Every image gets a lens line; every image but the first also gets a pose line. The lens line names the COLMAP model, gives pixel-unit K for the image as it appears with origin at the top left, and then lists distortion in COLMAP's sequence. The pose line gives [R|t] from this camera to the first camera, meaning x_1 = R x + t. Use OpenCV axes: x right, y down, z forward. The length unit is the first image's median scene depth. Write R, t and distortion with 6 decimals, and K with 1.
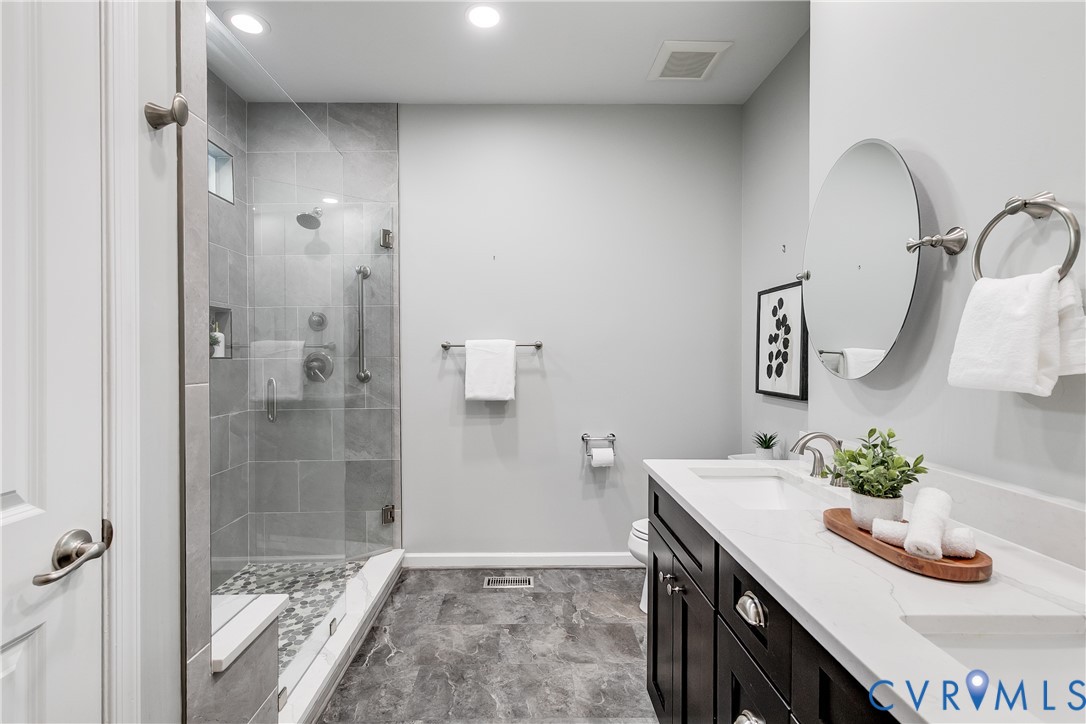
lens RADIAL K [[498.4, 0, 537.7], [0, 498.4, 355.9], [0, 0, 1]] dist [0.010842, -0.001563]
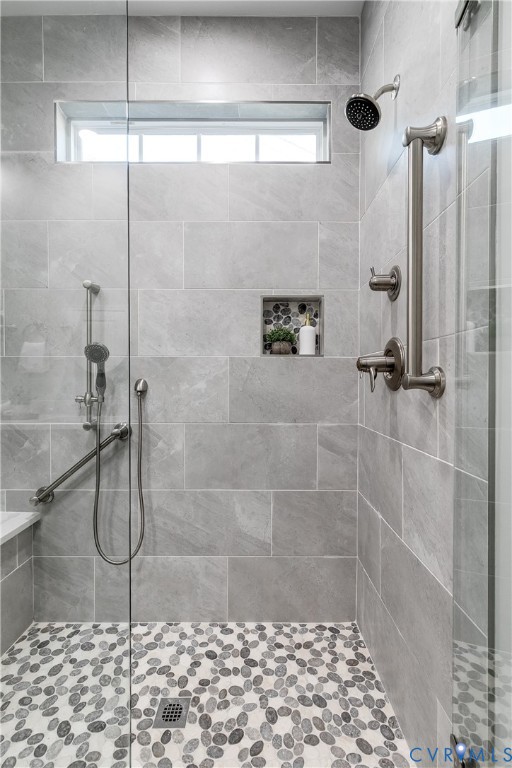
lens RADIAL K [[352.4, 0, 253.8], [0, 352.4, 374.7], [0, 0, 1]] dist [0.010842, -0.001563]
pose [[-0.025634, 0.017984, -0.999510, -0.035064], [0.006510, 0.999820, 0.017823, 0.024774], [0.999650, -0.006050, -0.025746, 0.912182]]
